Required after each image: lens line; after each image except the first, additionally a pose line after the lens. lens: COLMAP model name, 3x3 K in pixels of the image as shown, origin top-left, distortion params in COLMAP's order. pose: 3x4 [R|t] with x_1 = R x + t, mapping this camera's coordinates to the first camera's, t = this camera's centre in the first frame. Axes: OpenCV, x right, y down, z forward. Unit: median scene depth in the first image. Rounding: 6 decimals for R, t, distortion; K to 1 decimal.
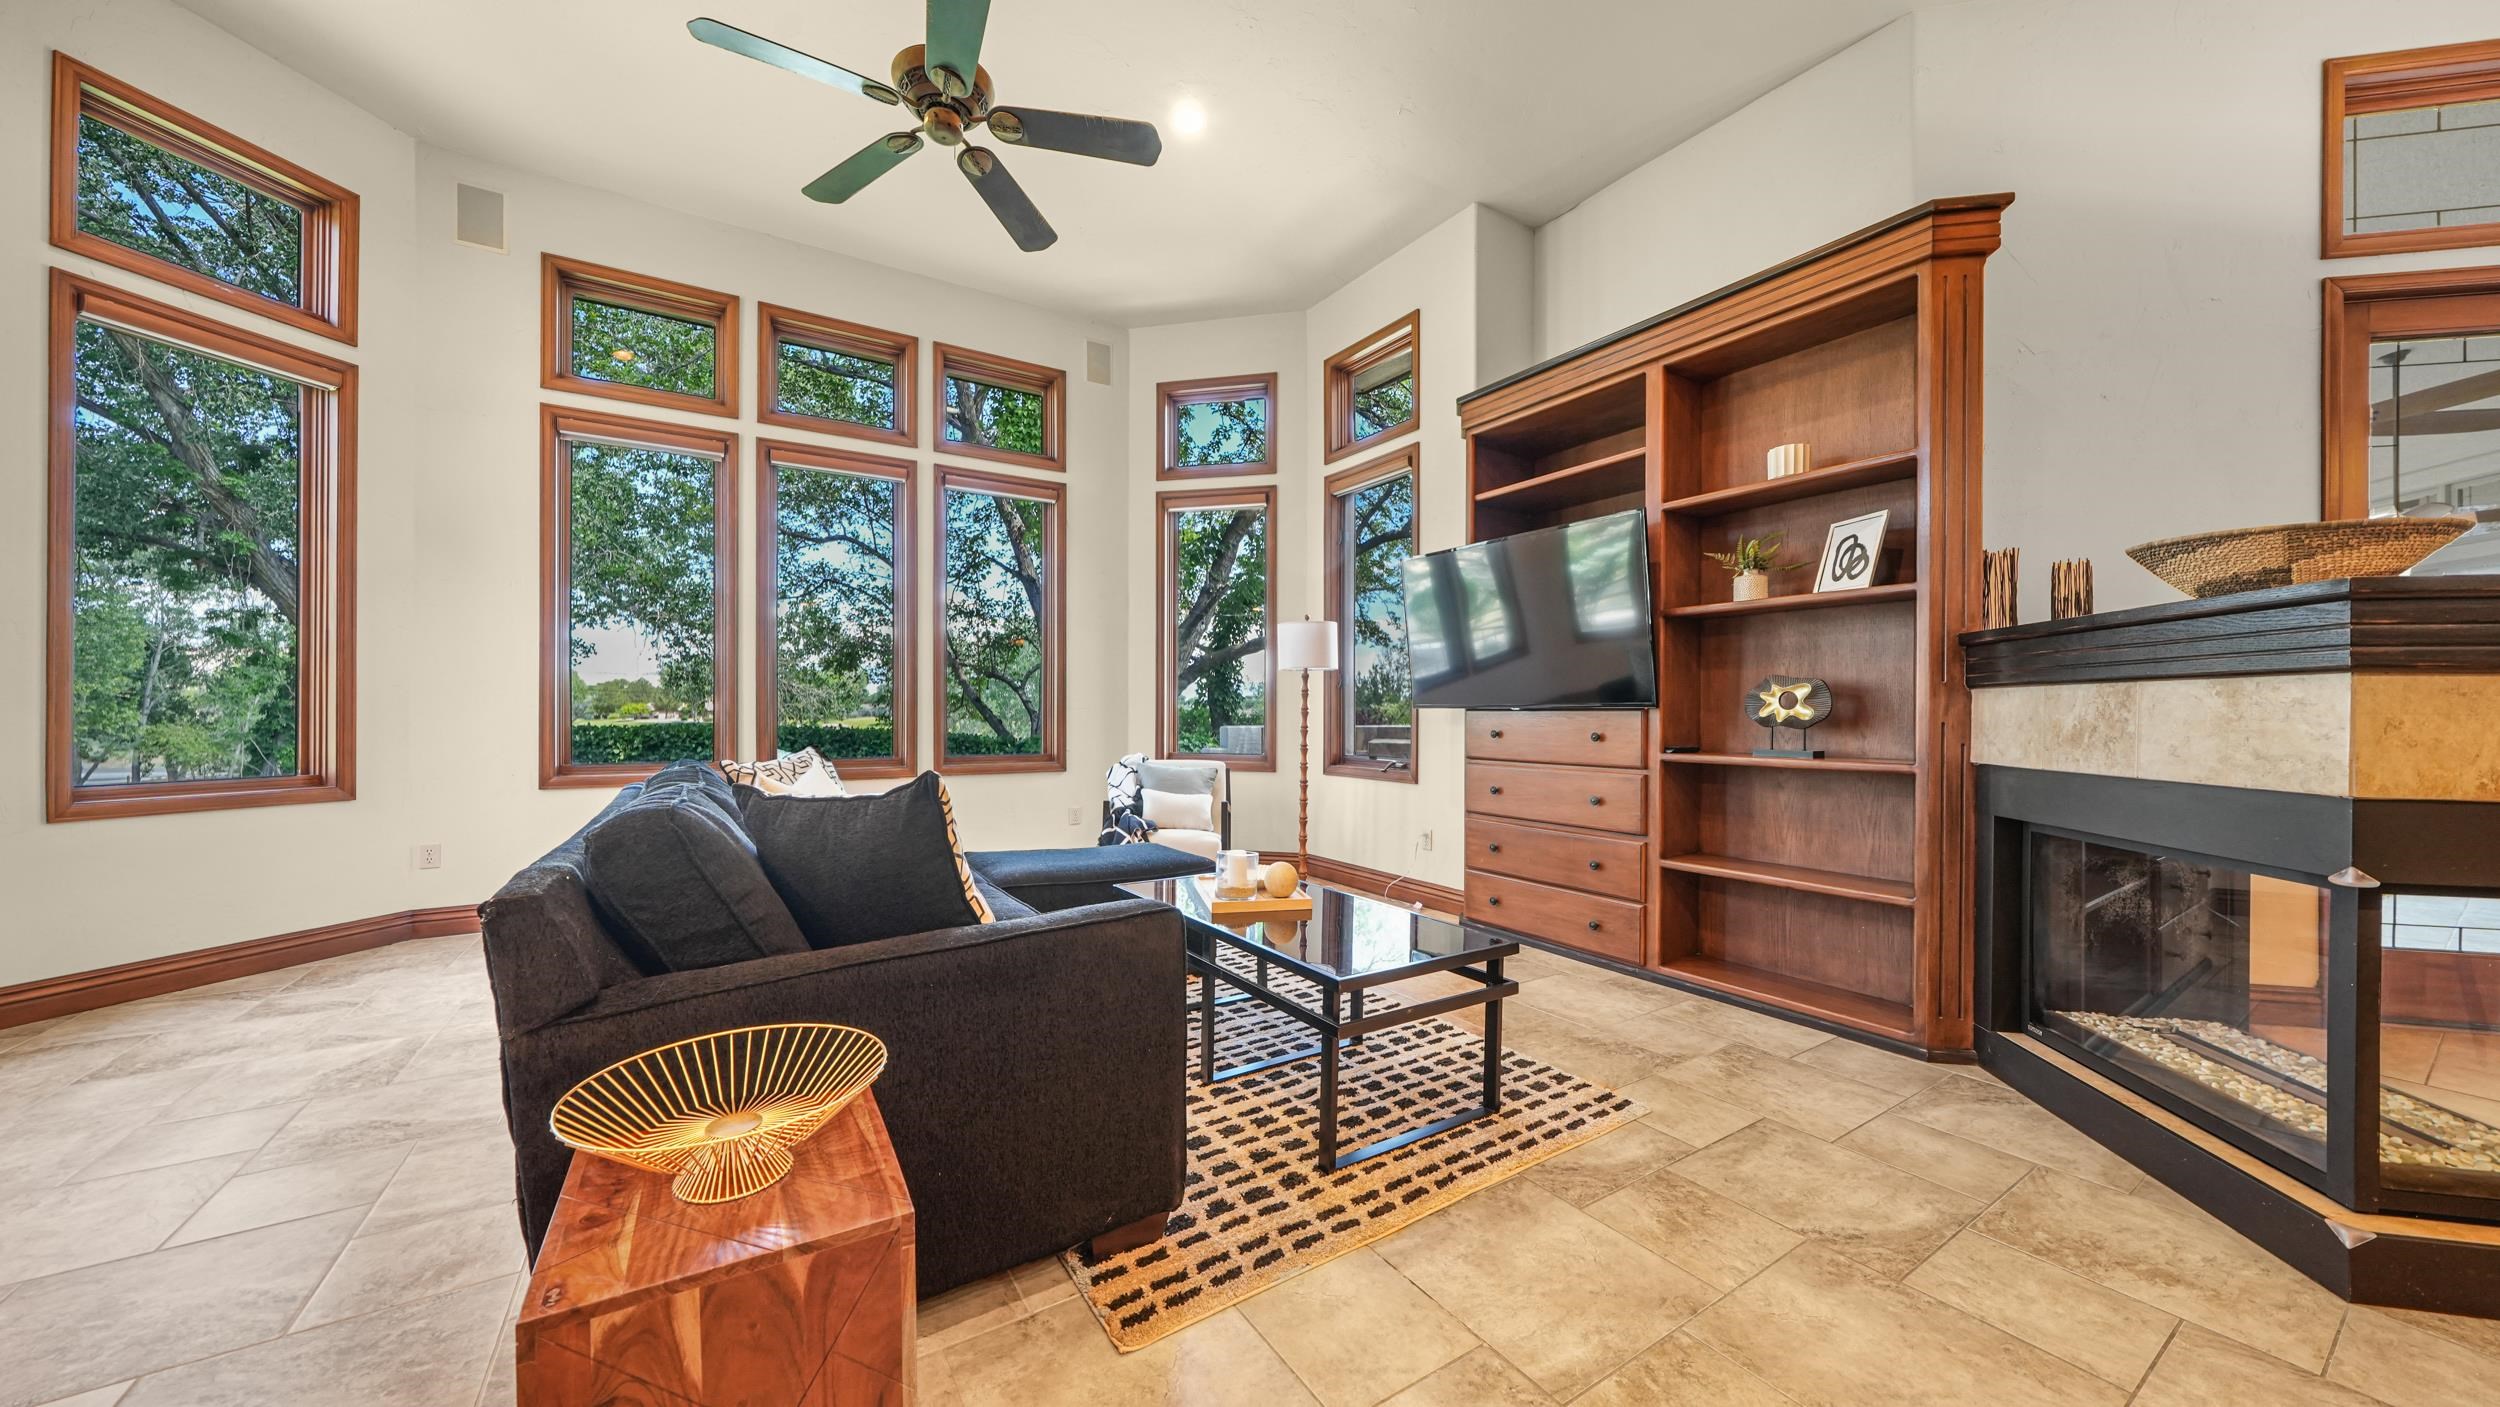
lens RADIAL K [[839.4, 0, 1253.8], [0, 839.4, 716.2], [0, 0, 1]] dist [-0.003173, -0.000131]
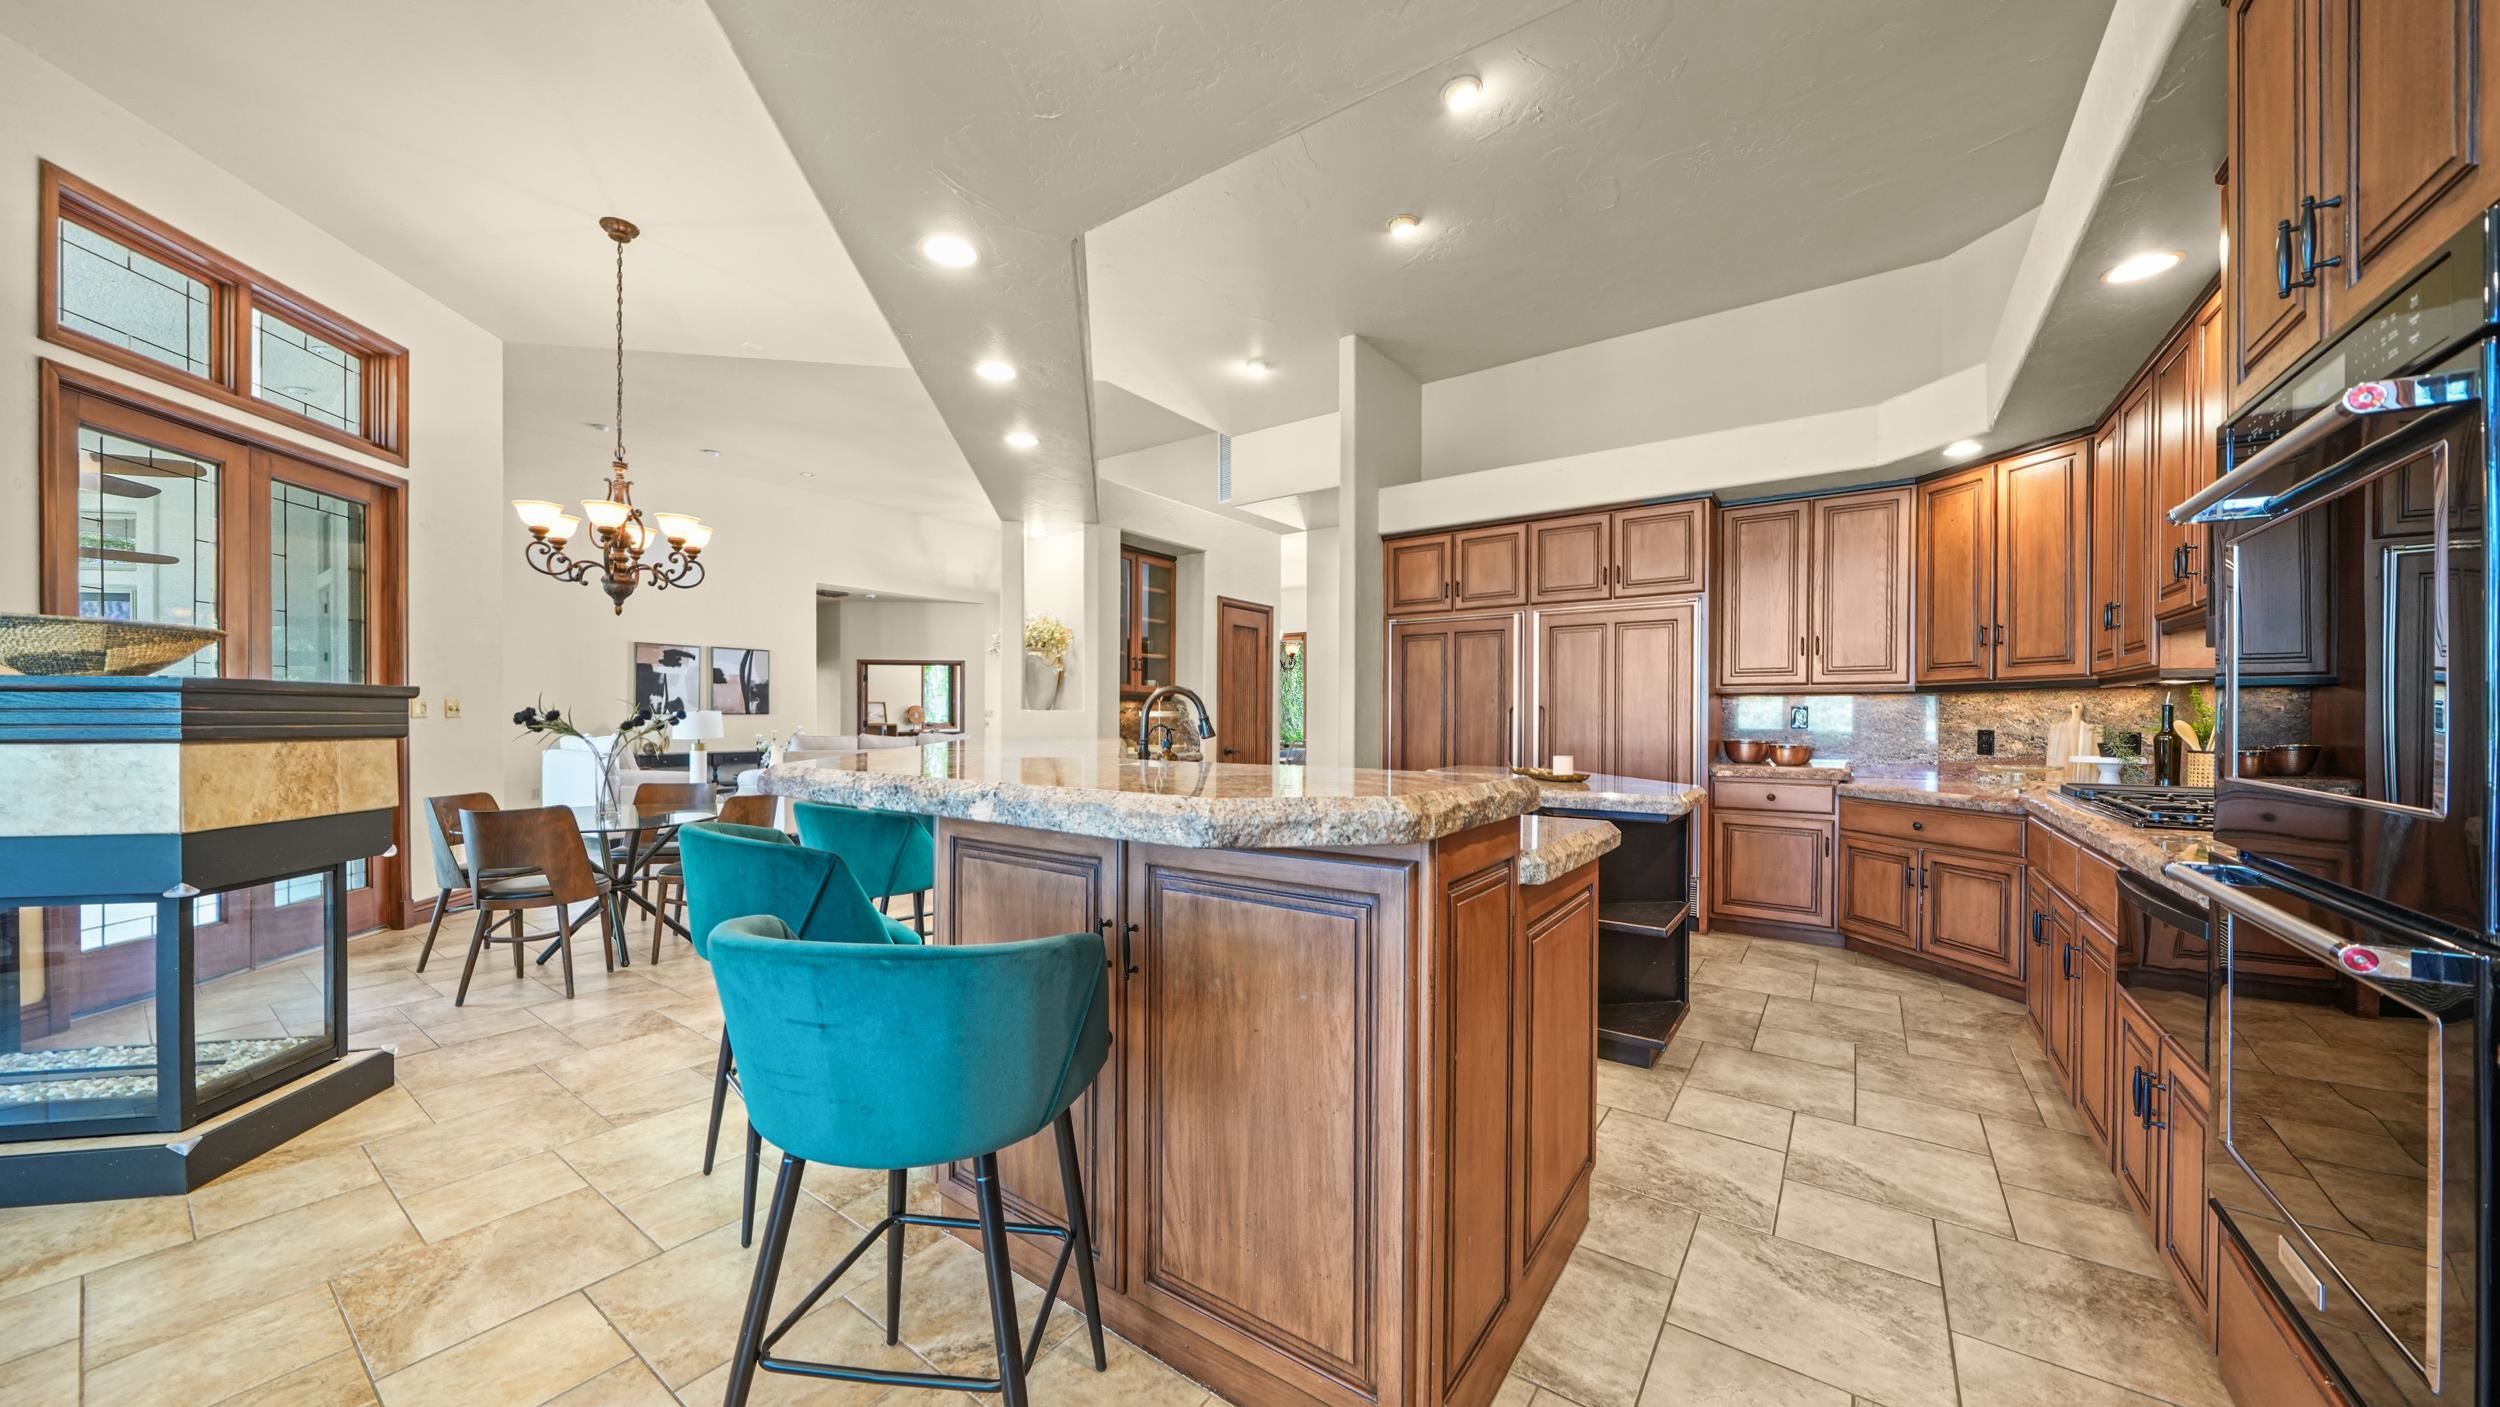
lens RADIAL K [[839.4, 0, 1253.8], [0, 839.4, 716.2], [0, 0, 1]] dist [-0.003173, -0.000131]
pose [[-0.373847, -0.007401, 0.927461, -0.610309], [0.000830, 0.999965, 0.008314, -0.101870], [-0.927490, 0.003878, -0.373828, -0.132418]]
